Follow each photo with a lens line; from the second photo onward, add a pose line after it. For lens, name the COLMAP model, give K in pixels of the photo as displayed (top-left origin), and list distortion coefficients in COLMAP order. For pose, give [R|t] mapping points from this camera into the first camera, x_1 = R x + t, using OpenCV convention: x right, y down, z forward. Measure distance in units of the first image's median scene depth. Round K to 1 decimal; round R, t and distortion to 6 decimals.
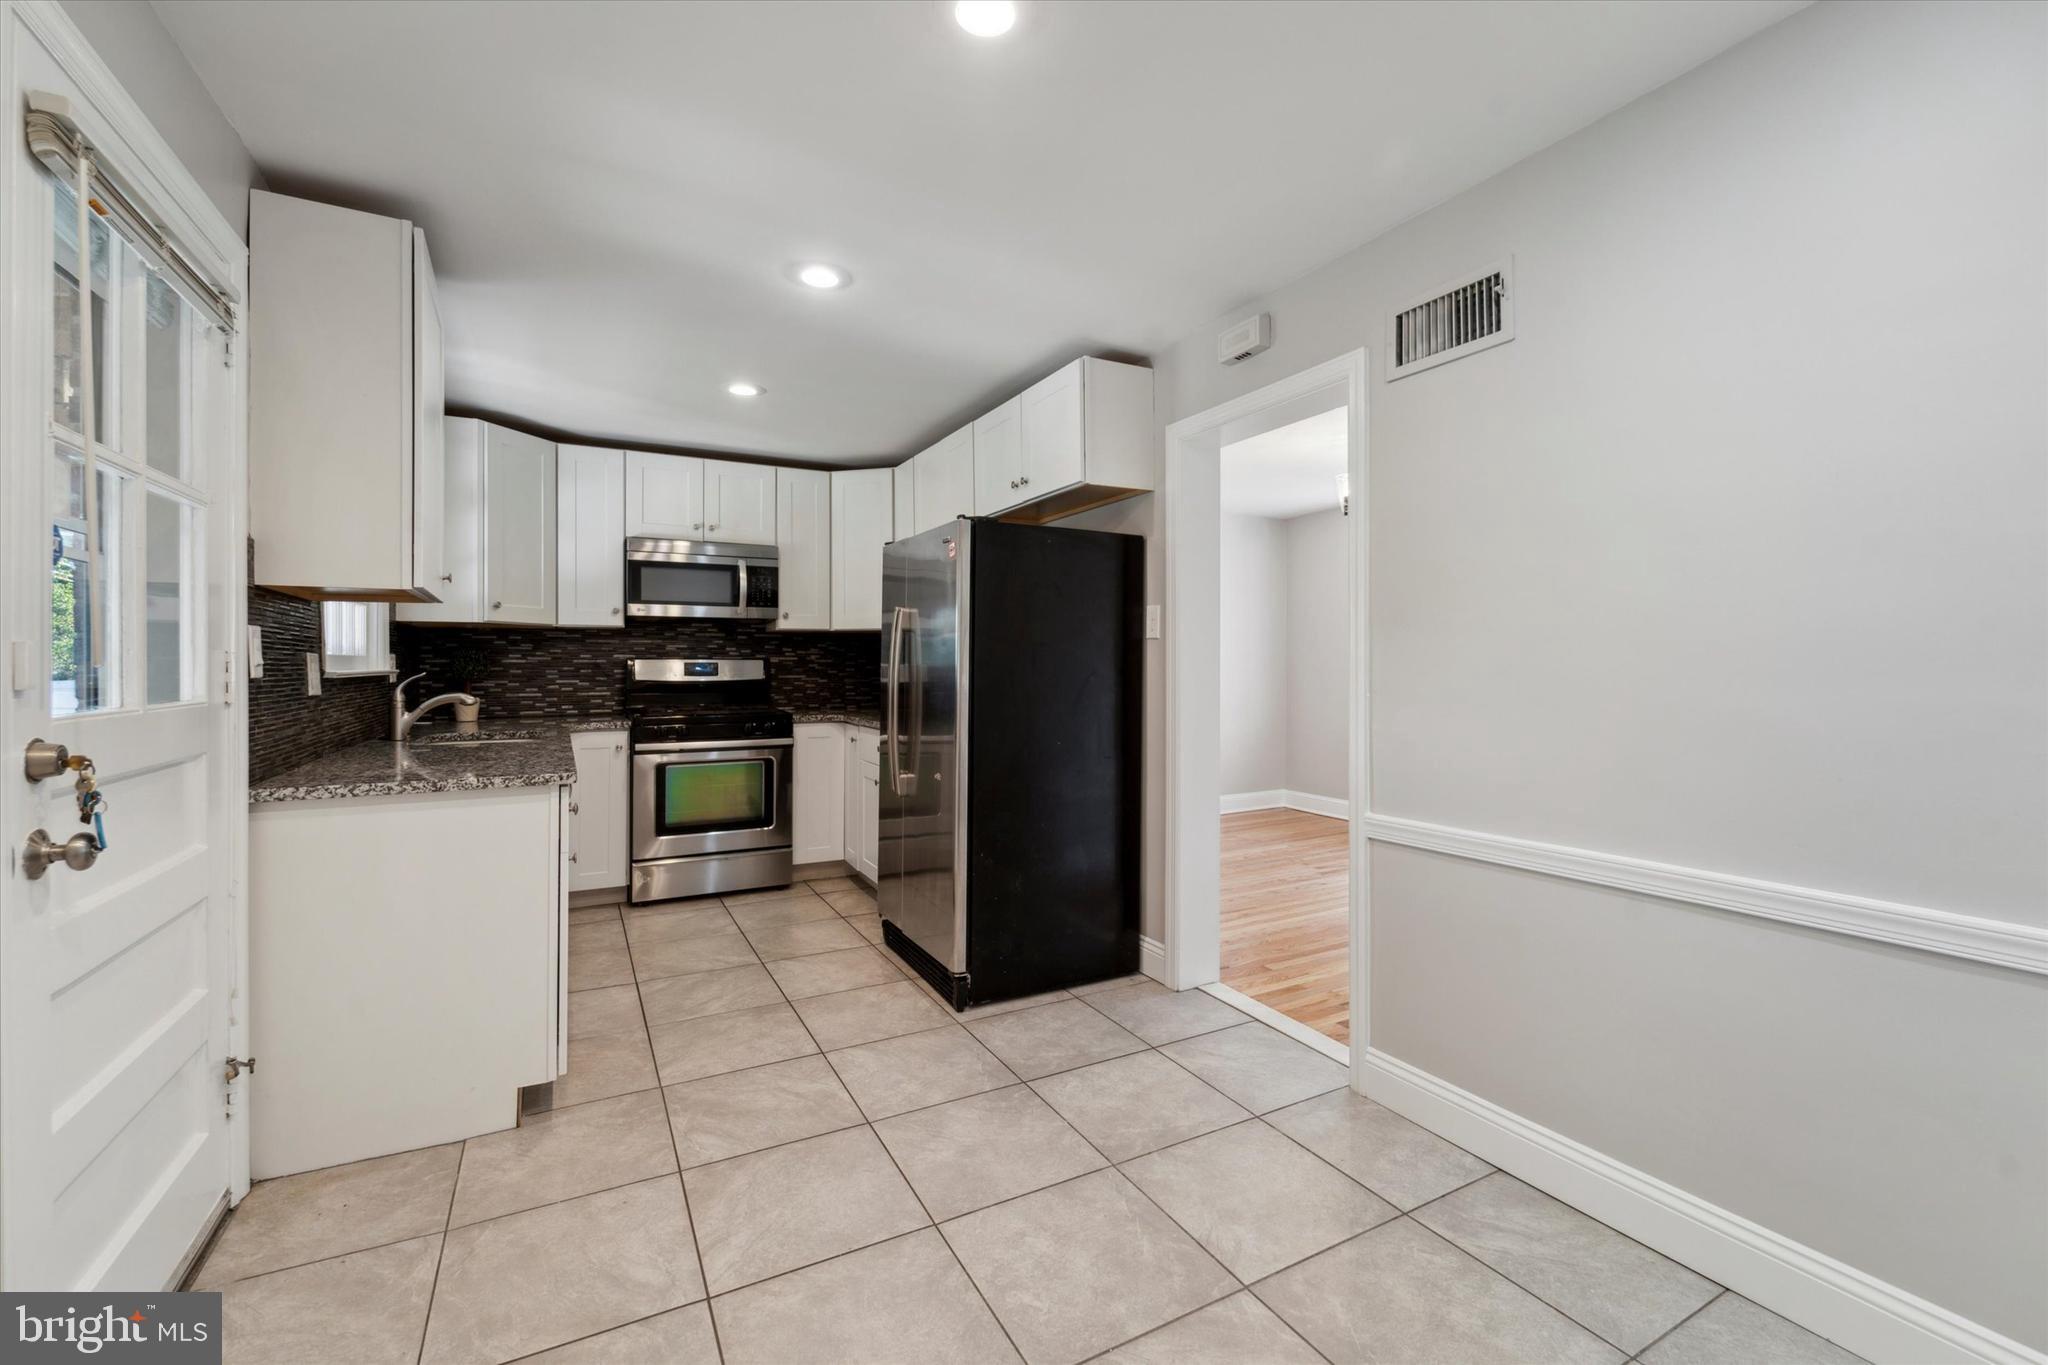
lens RADIAL K [[840.7, 0, 1026.0], [0, 840.7, 676.7], [0, 0, 1]] dist [0.001439, -0.002116]
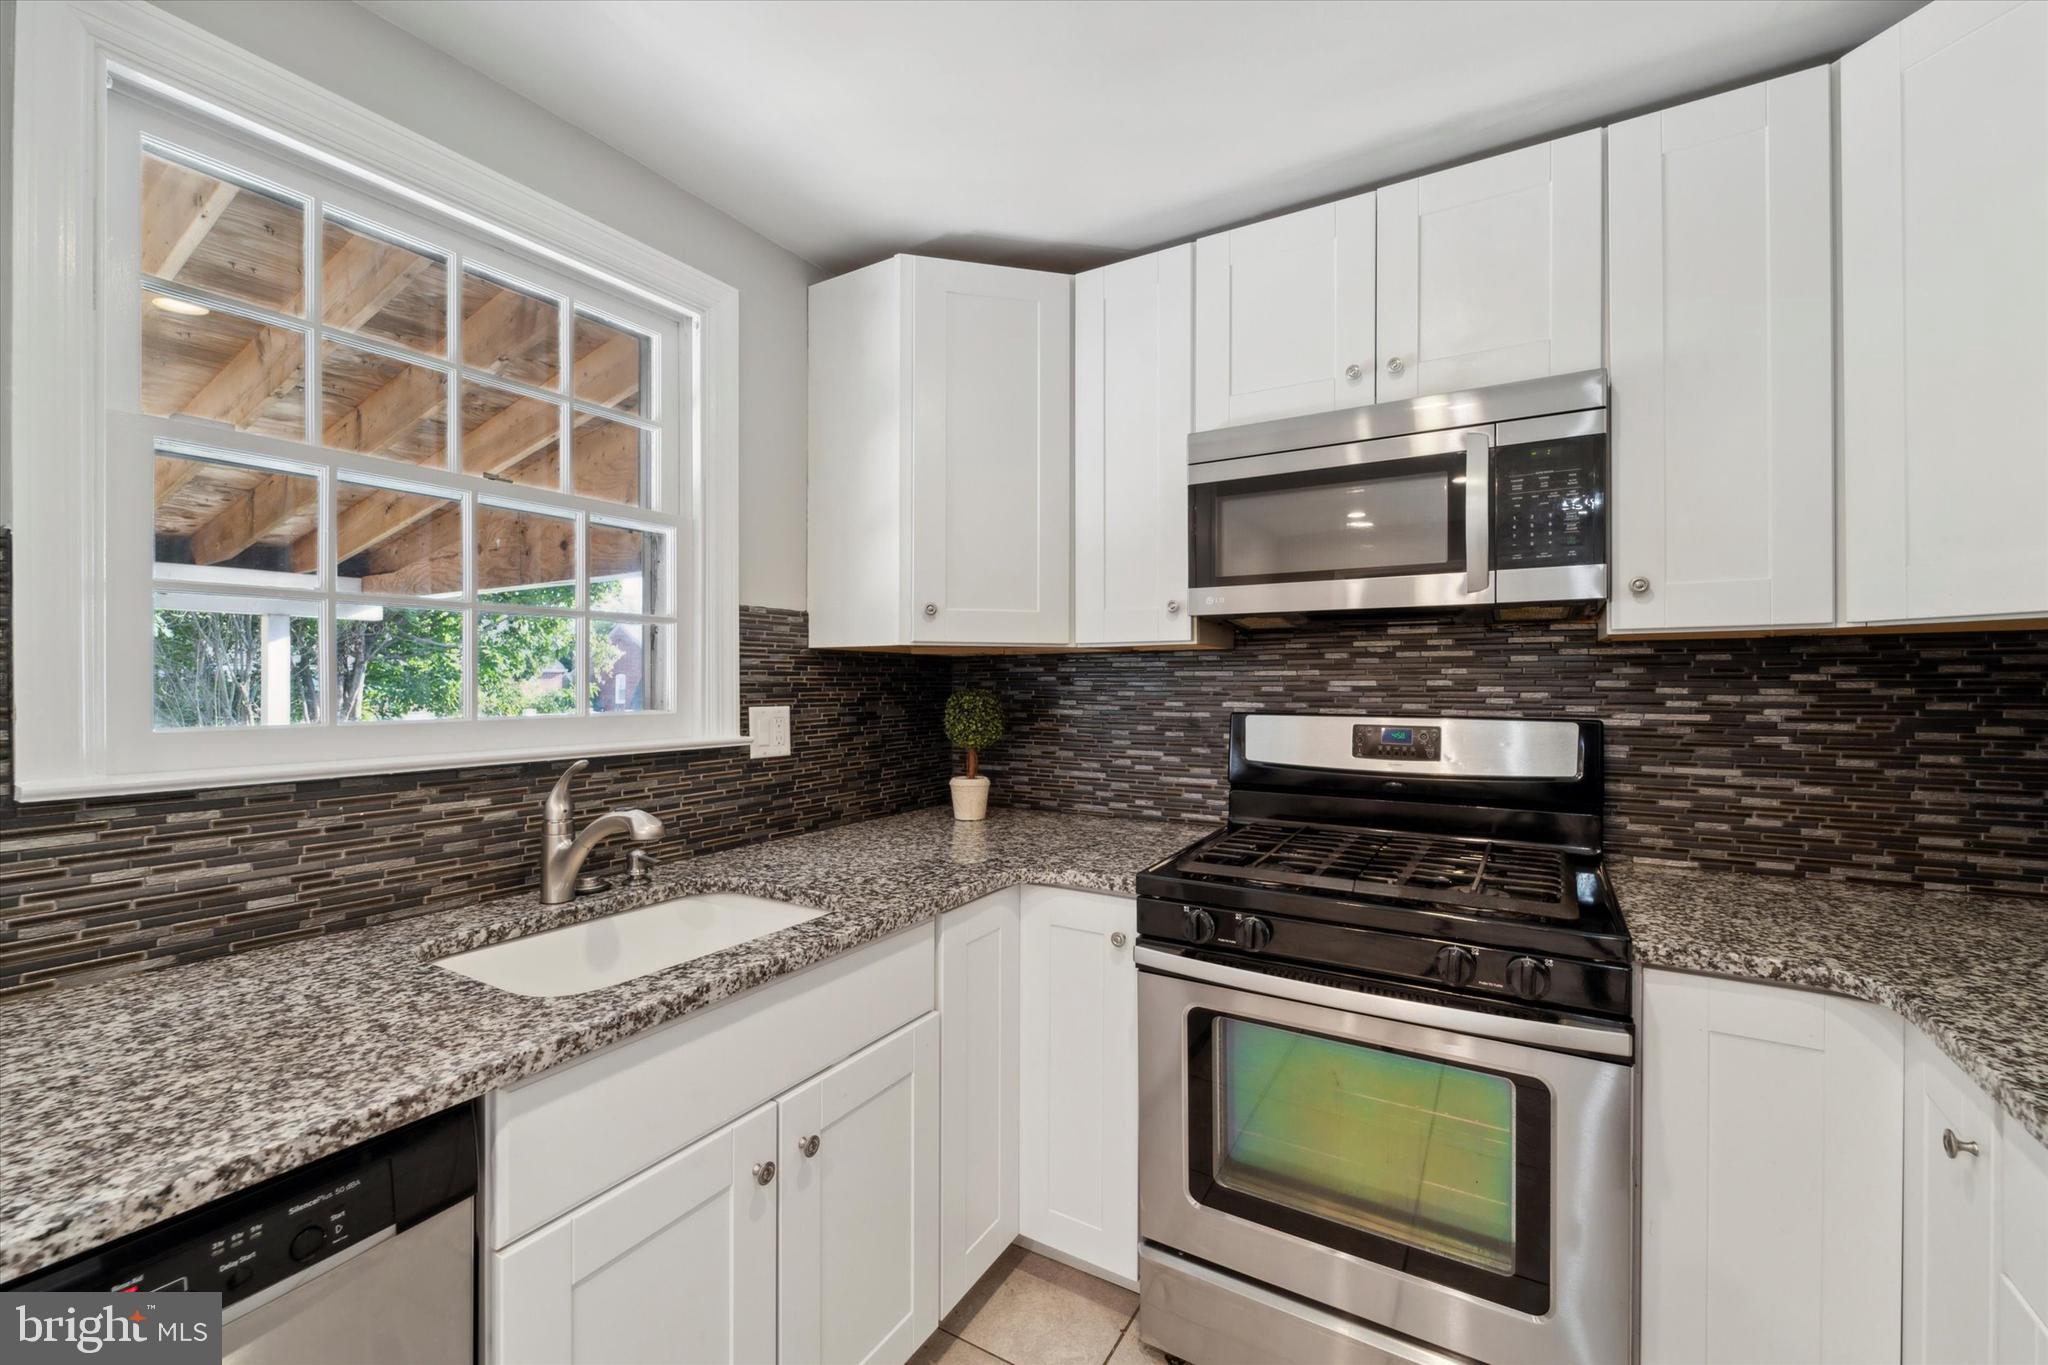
lens RADIAL K [[840.7, 0, 1026.0], [0, 840.7, 676.7], [0, 0, 1]] dist [0.001439, -0.002116]
pose [[0.509844, -0.003925, -0.860258, -0.138919], [-0.014457, 0.999809, -0.013129, -0.033048], [0.860145, 0.019131, 0.509690, 0.669446]]
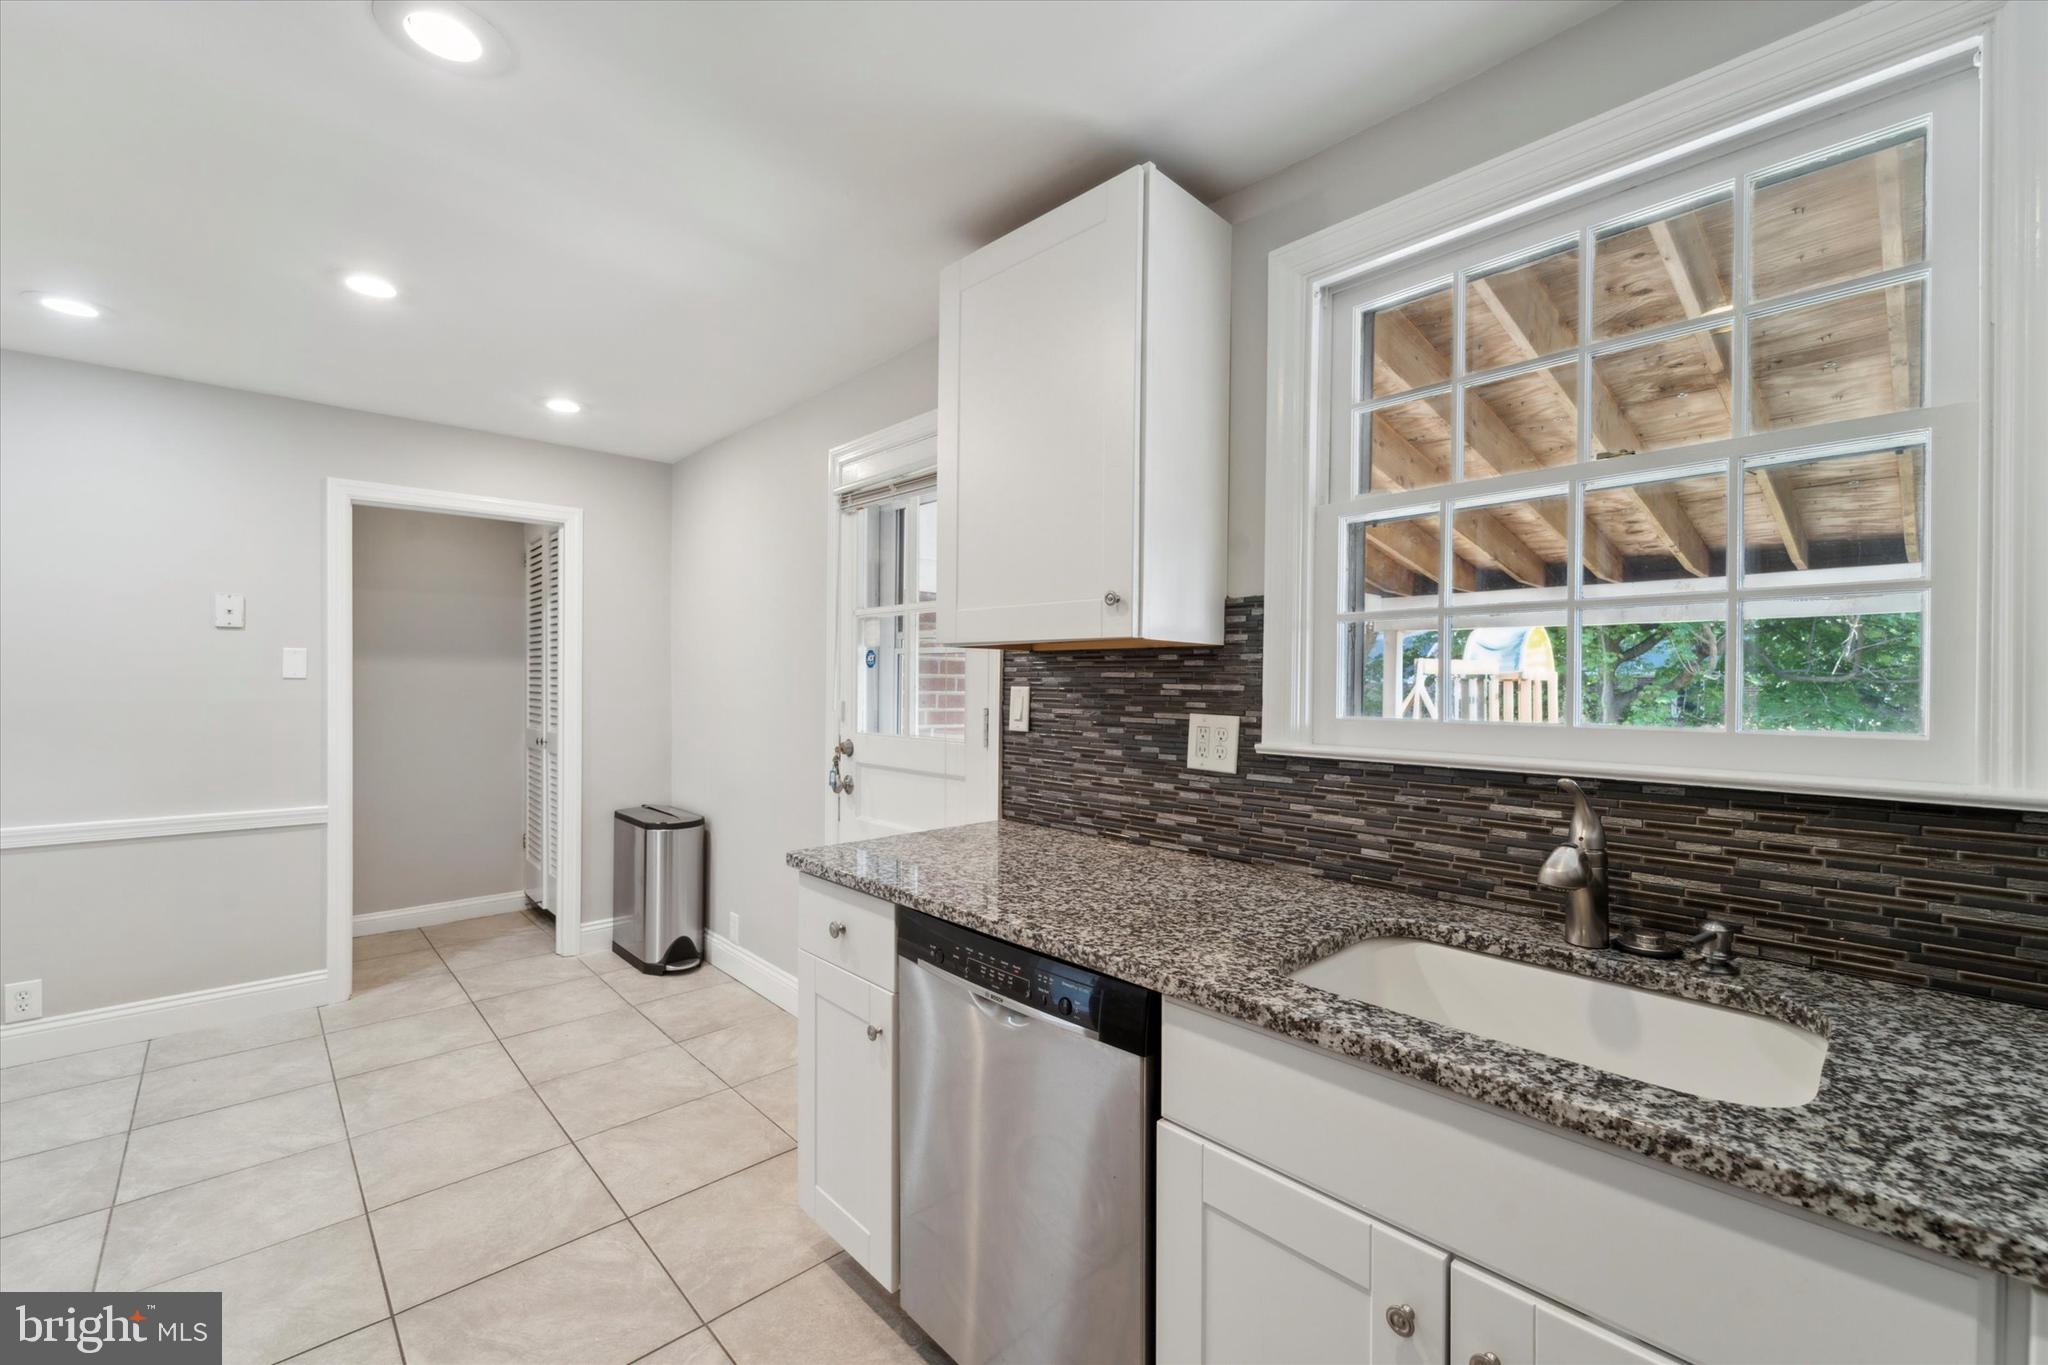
lens RADIAL K [[840.7, 0, 1026.0], [0, 840.7, 676.7], [0, 0, 1]] dist [0.001439, -0.002116]
pose [[-0.966796, -0.006305, -0.255471, -0.262103], [-0.009033, 0.999914, 0.009506, -0.036525], [0.255389, 0.011498, -0.966770, 0.897866]]
